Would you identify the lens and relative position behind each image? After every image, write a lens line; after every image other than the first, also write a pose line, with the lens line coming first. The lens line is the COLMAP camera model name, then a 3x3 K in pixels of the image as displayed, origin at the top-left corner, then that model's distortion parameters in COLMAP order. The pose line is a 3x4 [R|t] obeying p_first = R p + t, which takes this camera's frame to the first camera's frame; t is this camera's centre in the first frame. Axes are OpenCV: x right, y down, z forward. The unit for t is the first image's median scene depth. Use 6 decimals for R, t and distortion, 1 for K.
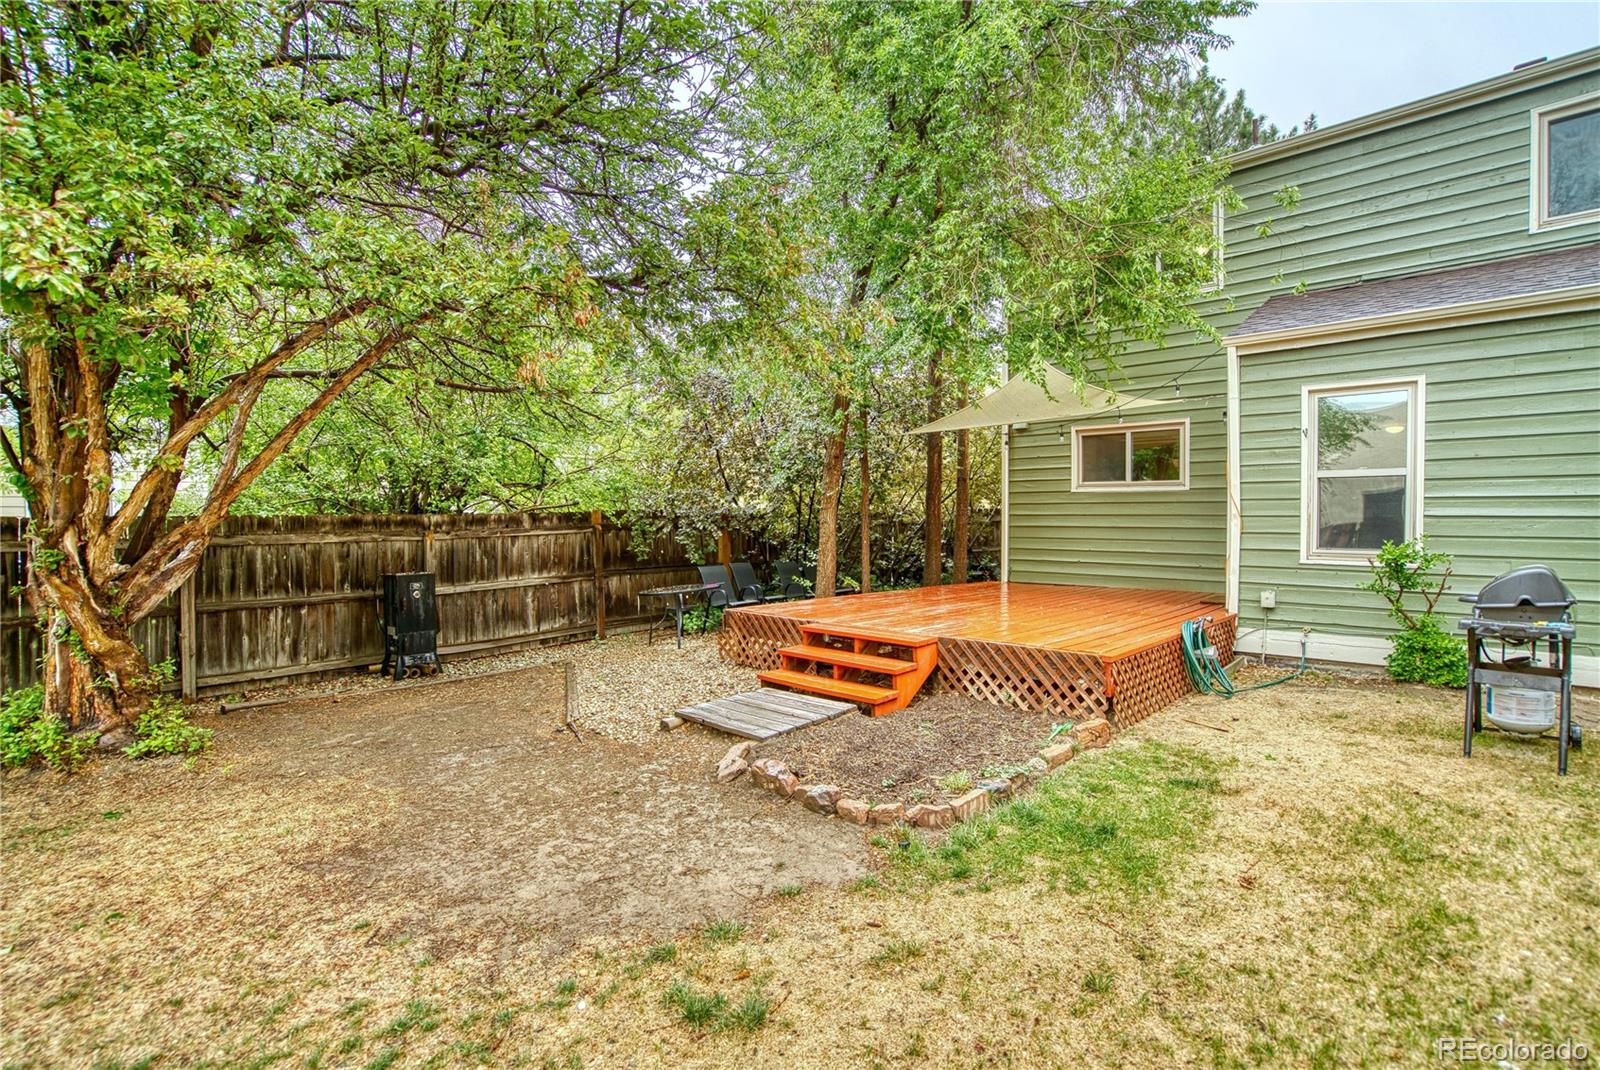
lens RADIAL K [[745.9, 0, 804.5], [0, 745.9, 530.6], [0, 0, 1]] dist [-0.027077, -0.000681]
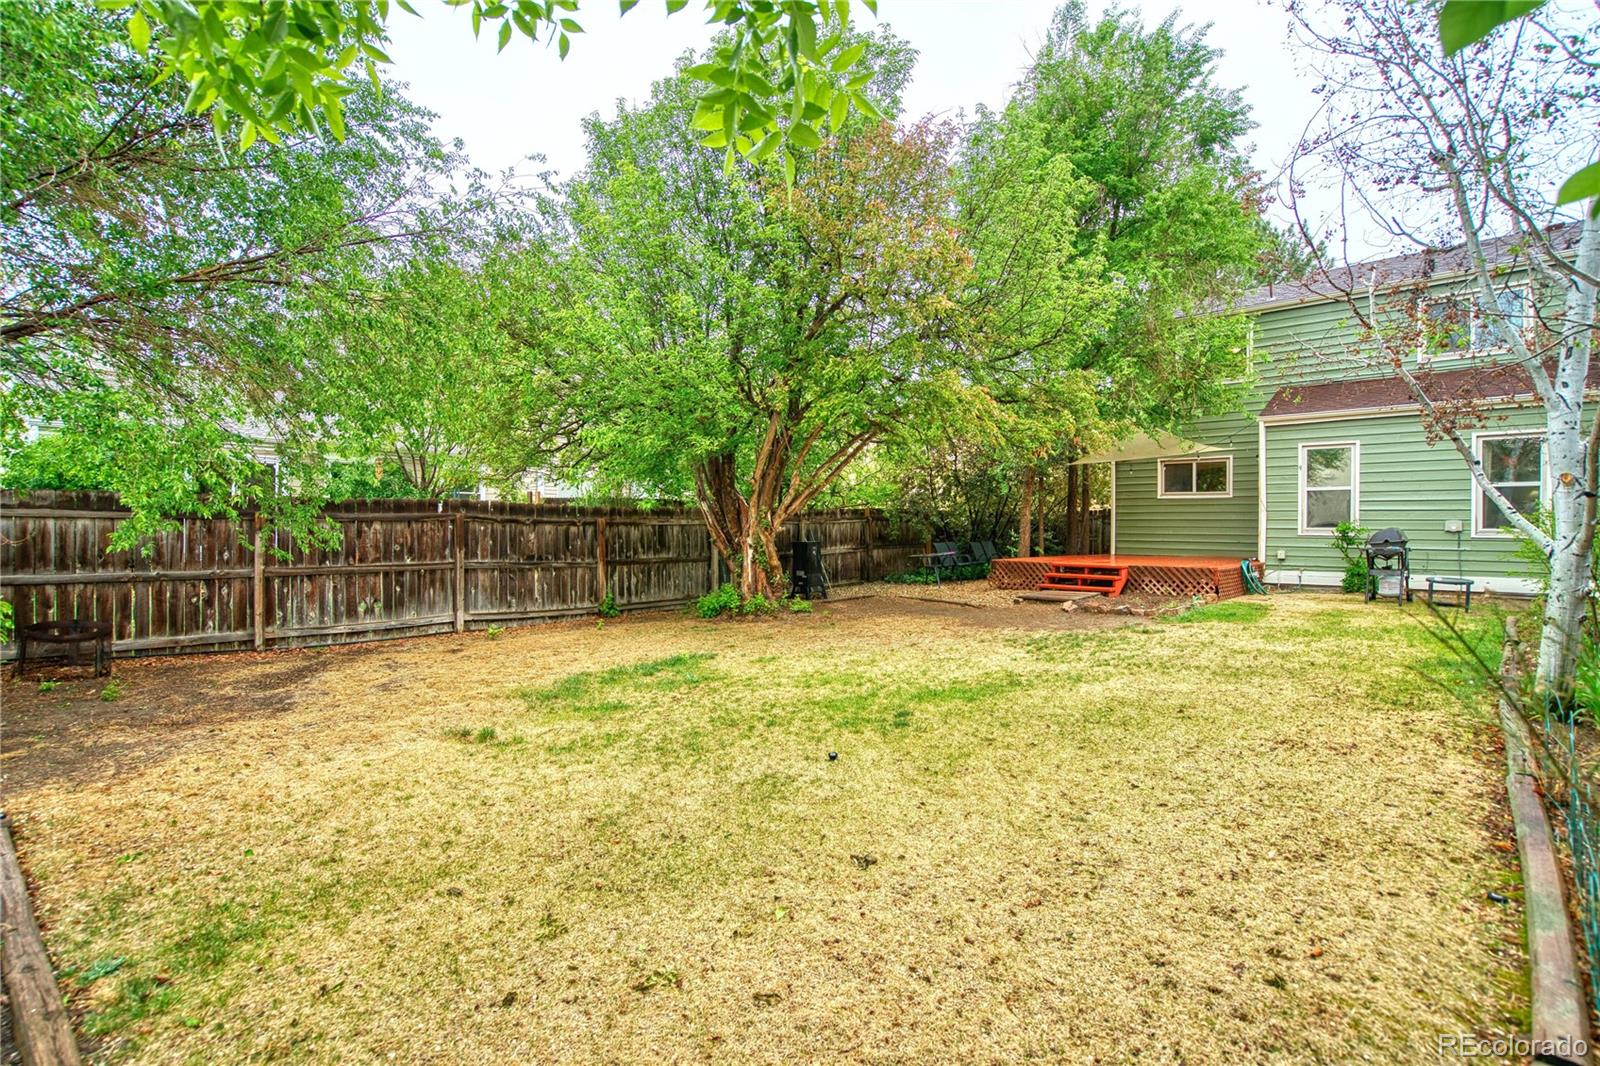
lens RADIAL K [[745.9, 0, 795.0], [0, 745.9, 528.6], [0, 0, 1]] dist [-0.027077, -0.000681]
pose [[0.999953, 0.002678, -0.009345, -0.633424], [-0.002787, 0.999928, -0.011692, 0.054294], [0.009313, 0.011718, 0.999888, -0.951253]]
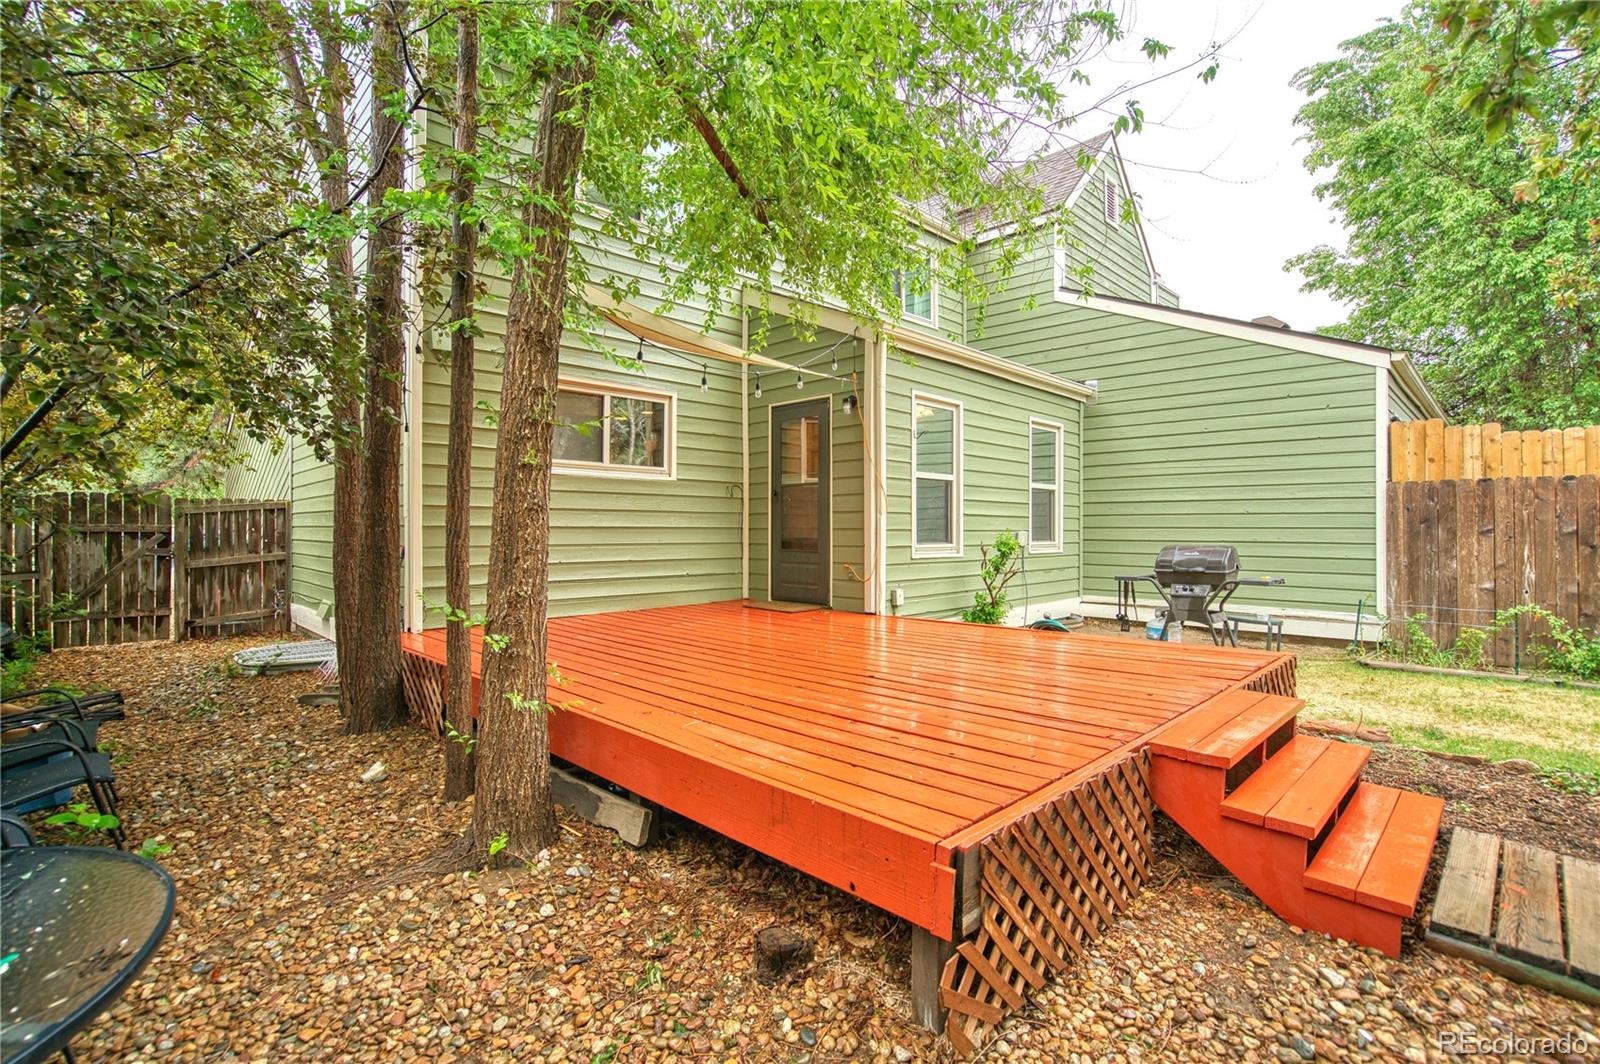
lens RADIAL K [[745.9, 0, 799.6], [0, 745.9, 530.9], [0, 0, 1]] dist [-0.027077, -0.000681]
pose [[0.031828, 0.002523, 0.999490, -0.398309], [0.016186, 0.999864, -0.003039, 0.006507], [-0.999362, 0.016274, 0.031783, 1.144501]]
